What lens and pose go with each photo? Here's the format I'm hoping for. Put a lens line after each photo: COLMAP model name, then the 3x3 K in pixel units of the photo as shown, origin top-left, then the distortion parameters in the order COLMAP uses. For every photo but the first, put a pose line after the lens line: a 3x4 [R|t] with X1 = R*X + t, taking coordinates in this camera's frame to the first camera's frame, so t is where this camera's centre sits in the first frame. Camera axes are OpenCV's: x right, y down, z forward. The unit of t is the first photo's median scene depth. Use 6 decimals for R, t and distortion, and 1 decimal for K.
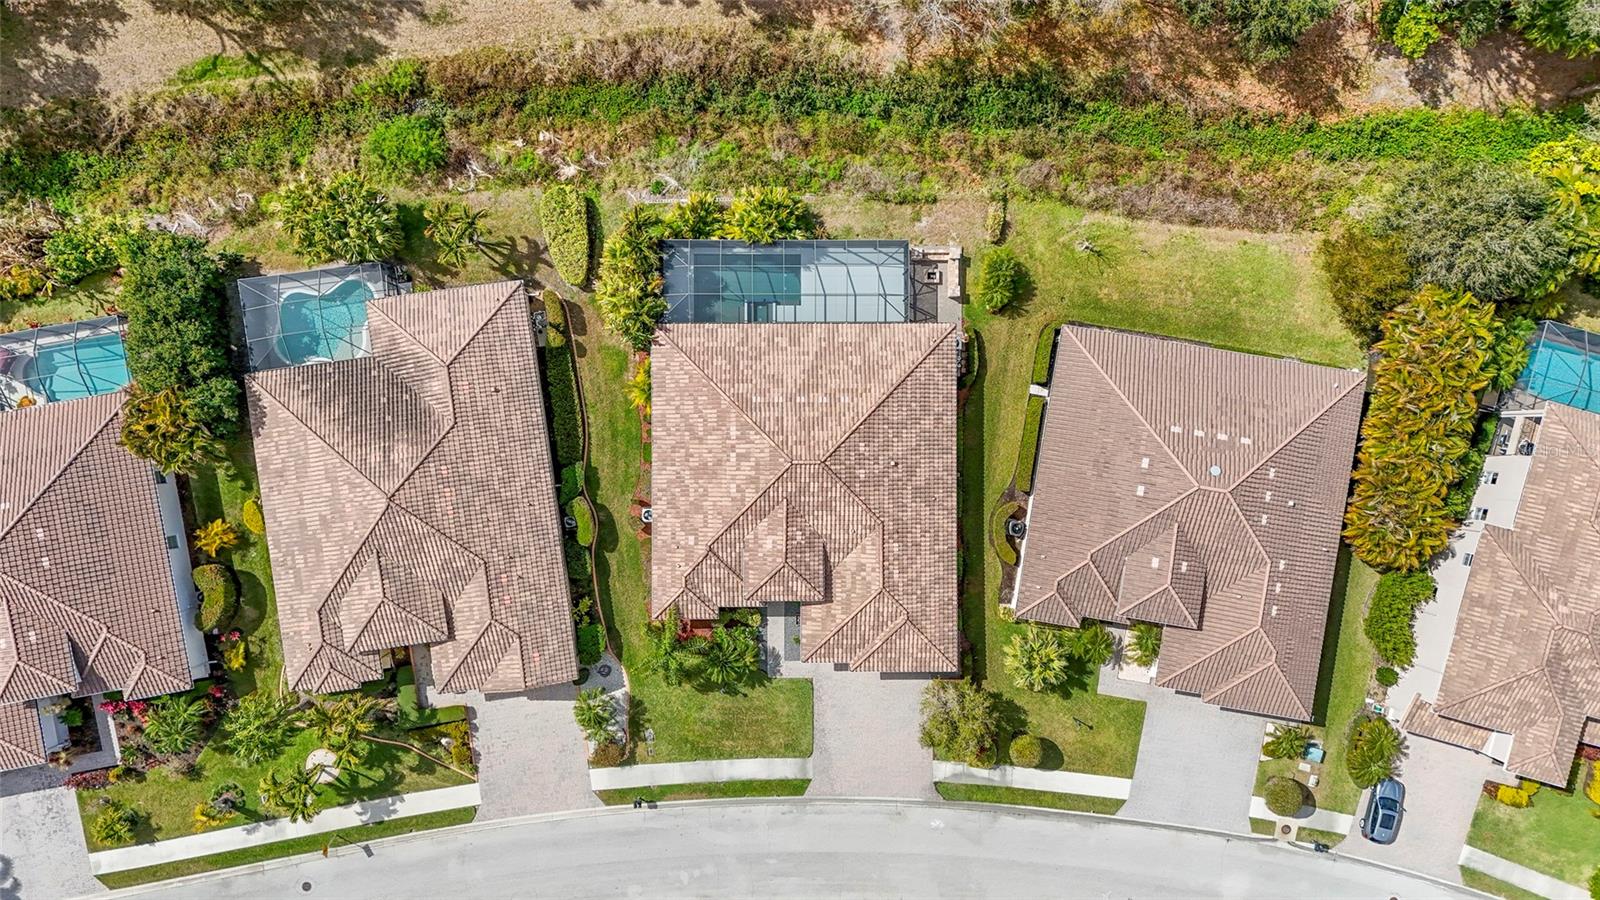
lens RADIAL K [[1169.6, 0, 800.0], [0, 1169.6, 450.0], [0, 0, 1]] dist [0.068027, -0.058436]
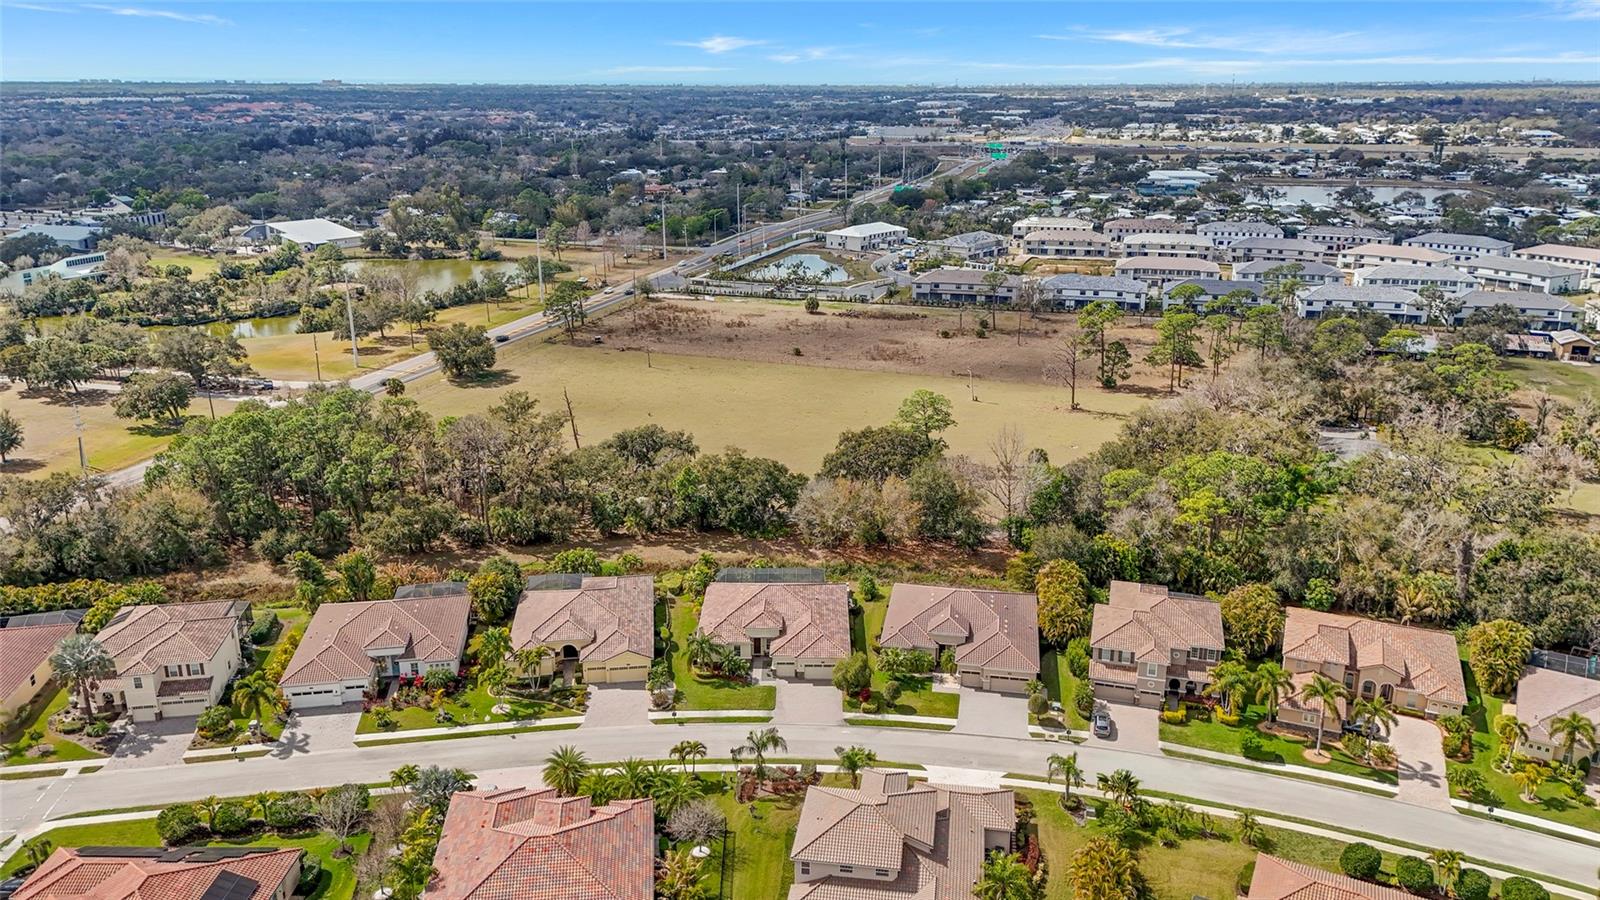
lens RADIAL K [[1169.6, 0, 800.0], [0, 1169.6, 450.0], [0, 0, 1]] dist [0.068027, -0.058436]
pose [[0.999794, -0.011296, -0.016843, 0.083311], [-0.012871, 0.288342, -0.957441, 1.843514], [0.015672, 0.957461, 0.288137, 0.116700]]
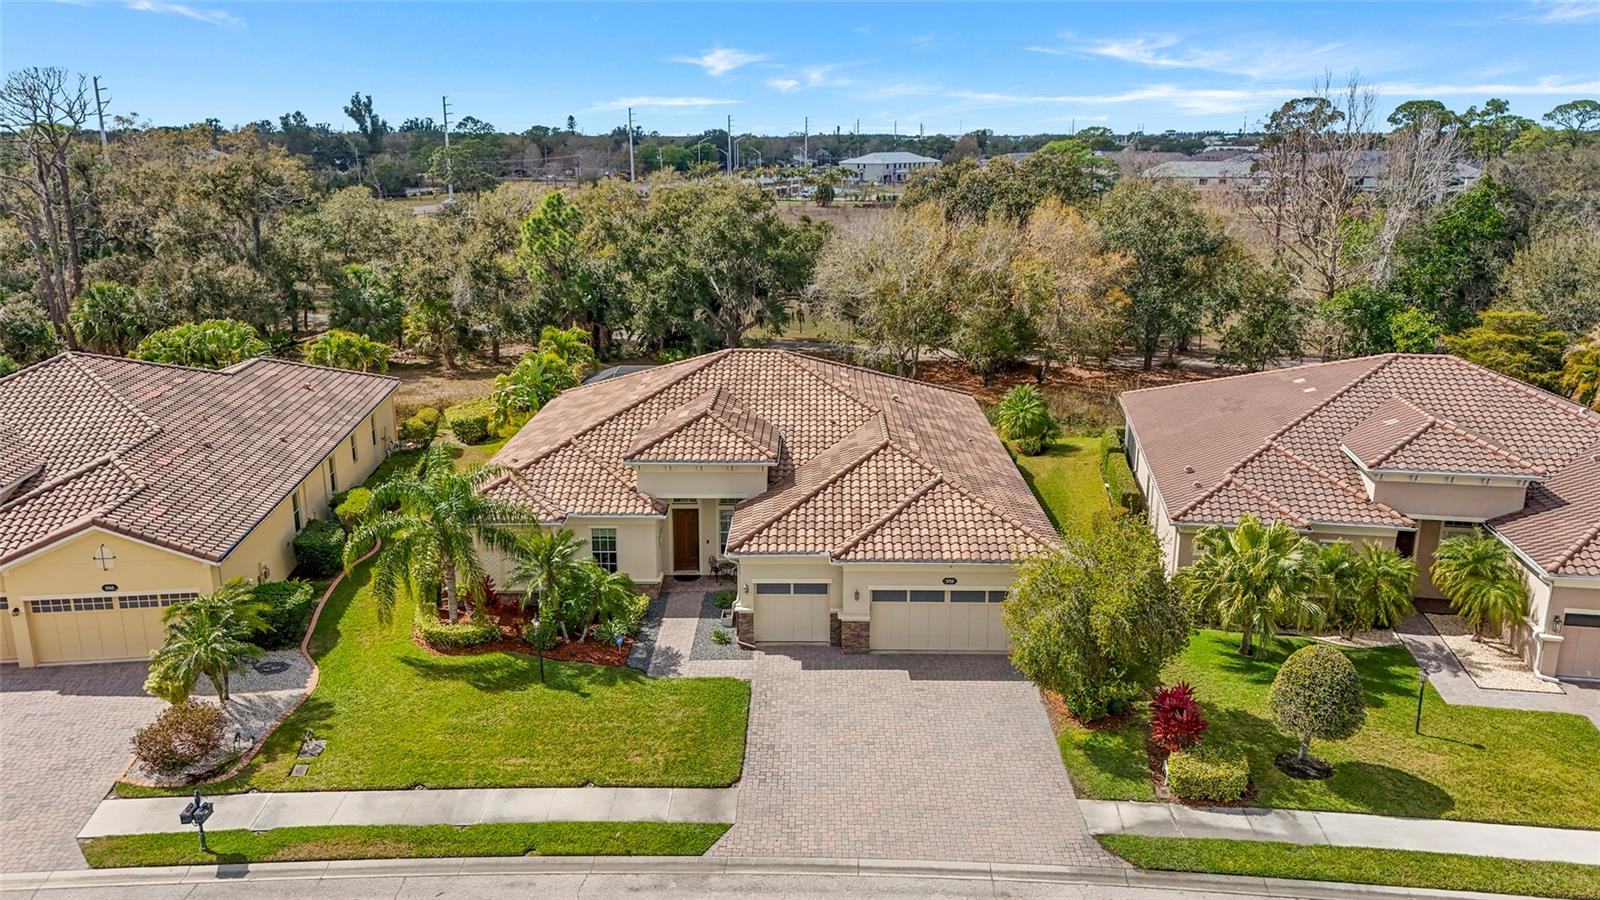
lens RADIAL K [[1186.3, 0, 800.0], [0, 1186.3, 450.0], [0, 0, 1]] dist [0.058582, -0.060730]
pose [[0.999794, -0.010823, -0.017150, 0.037037], [-0.013976, 0.245067, -0.969405, 0.591983], [0.014695, 0.969446, 0.244865, 0.811667]]
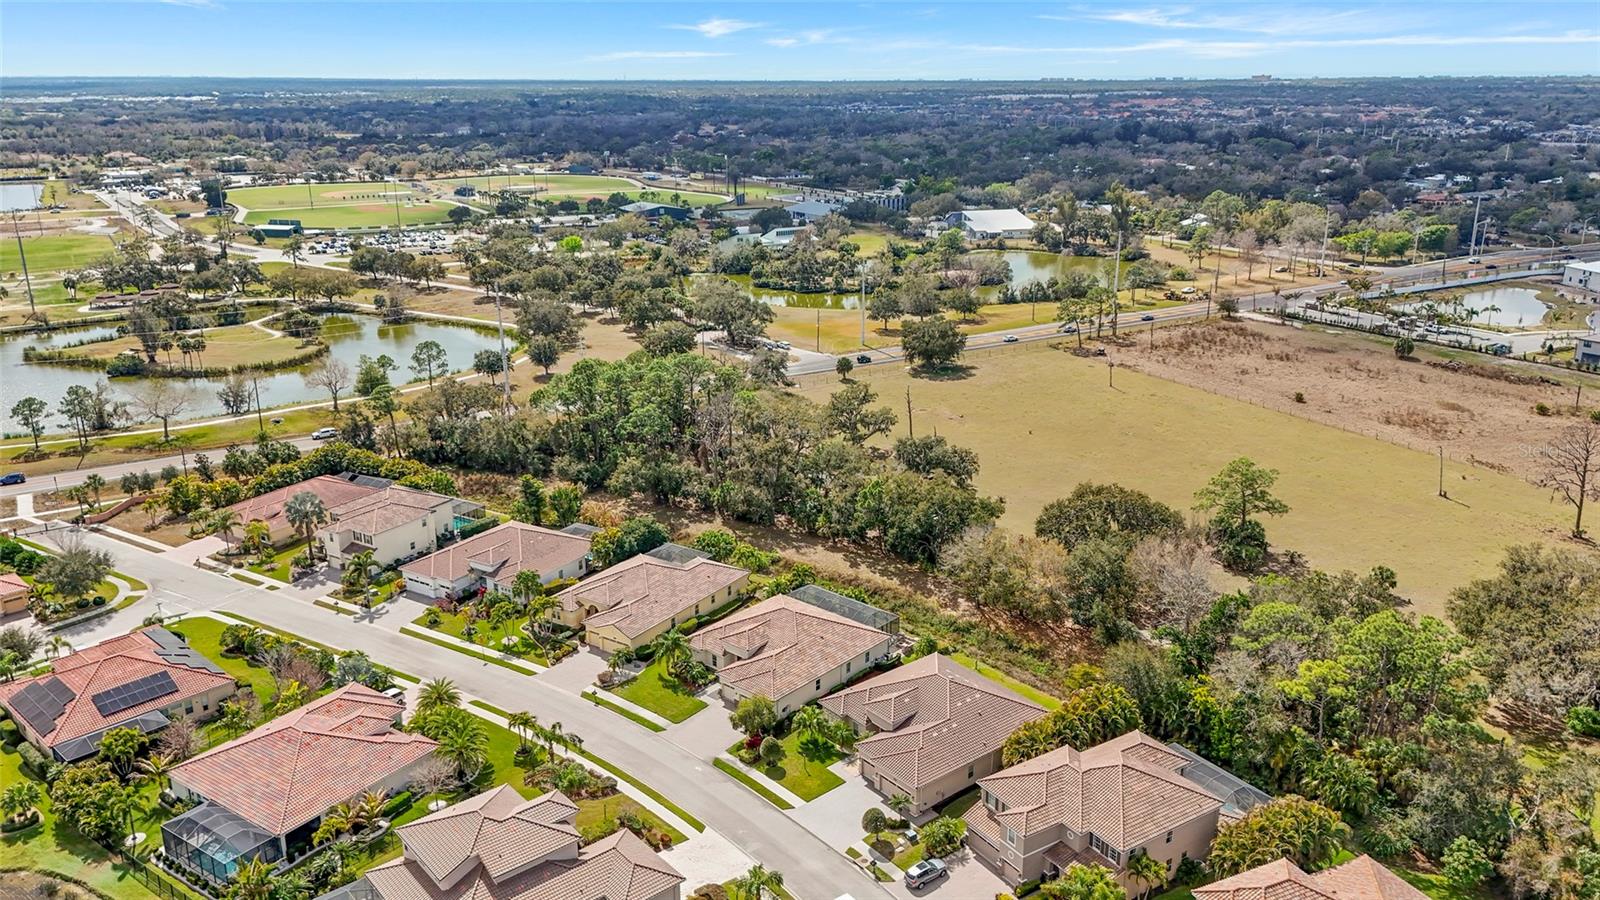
lens RADIAL K [[1186.3, 0, 800.0], [0, 1186.3, 450.0], [0, 0, 1]] dist [0.058582, -0.060730]
pose [[0.743969, 0.180858, -0.643274, 1.197483], [-0.668157, 0.213981, -0.712586, 1.301337], [0.008772, 0.959949, 0.280037, 0.126825]]
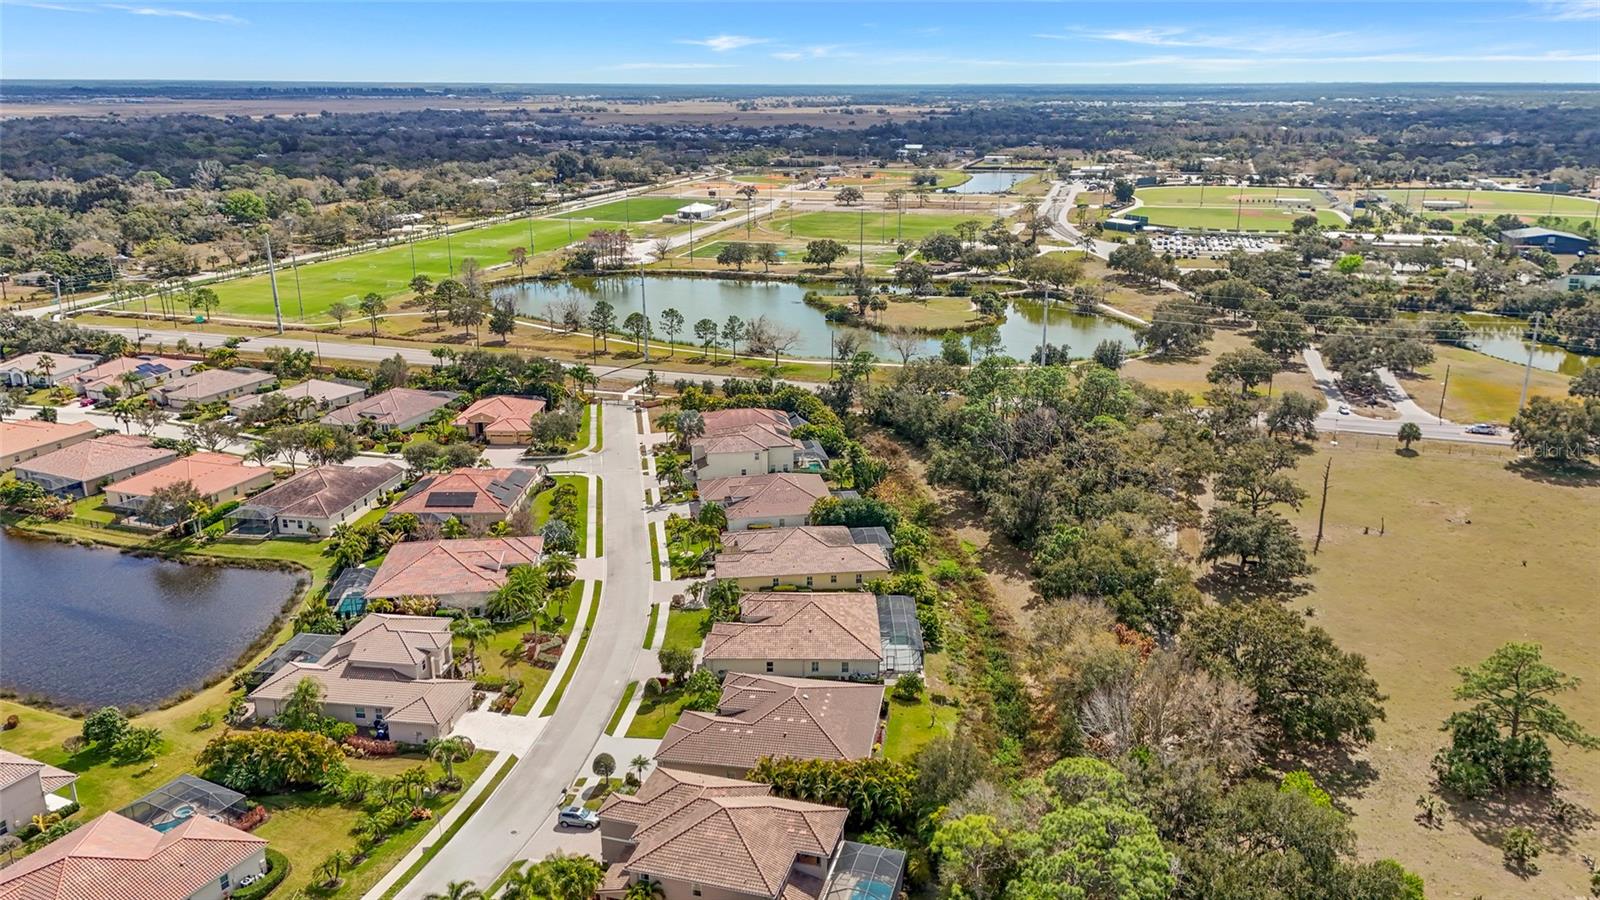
lens RADIAL K [[1169.6, 0, 800.0], [0, 1169.6, 450.0], [0, 0, 1]] dist [0.068027, -0.058436]
pose [[-0.015865, 0.279394, -0.960045, 1.794376], [-0.999812, -0.015164, 0.012109, 0.012151], [-0.011175, 0.960057, 0.279582, 0.131782]]
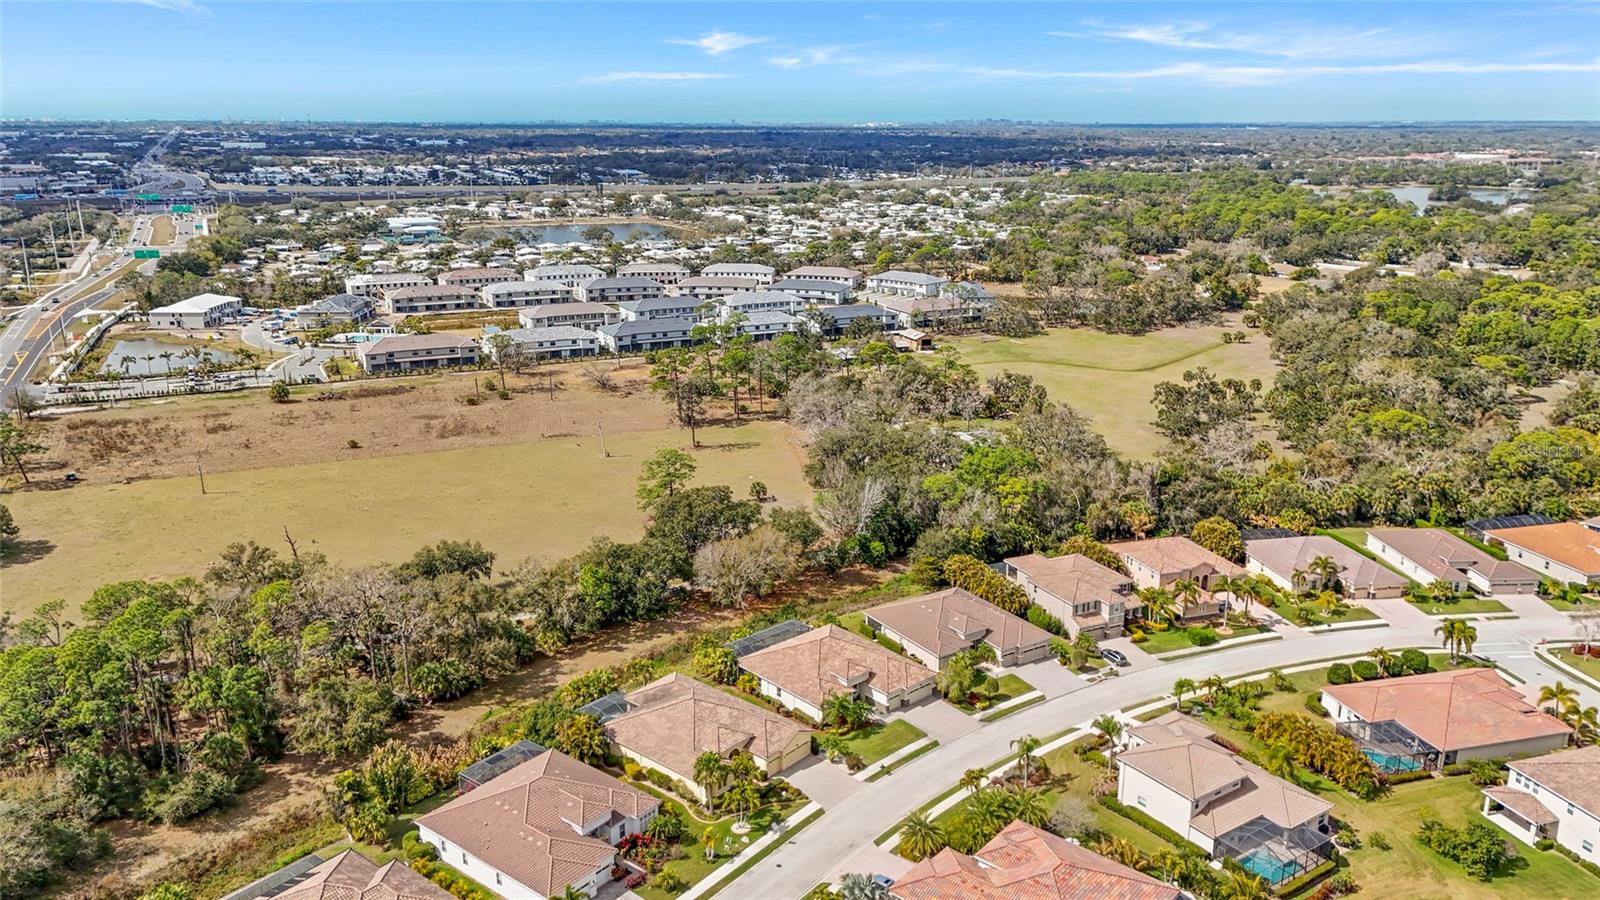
lens RADIAL K [[1169.6, 0, 800.0], [0, 1169.6, 450.0], [0, 0, 1]] dist [0.068027, -0.058436]
pose [[0.745748, -0.192718, 0.637746, -1.324879], [0.666012, 0.191243, -0.721009, 1.456350], [0.016986, 0.962438, 0.270971, -0.002474]]
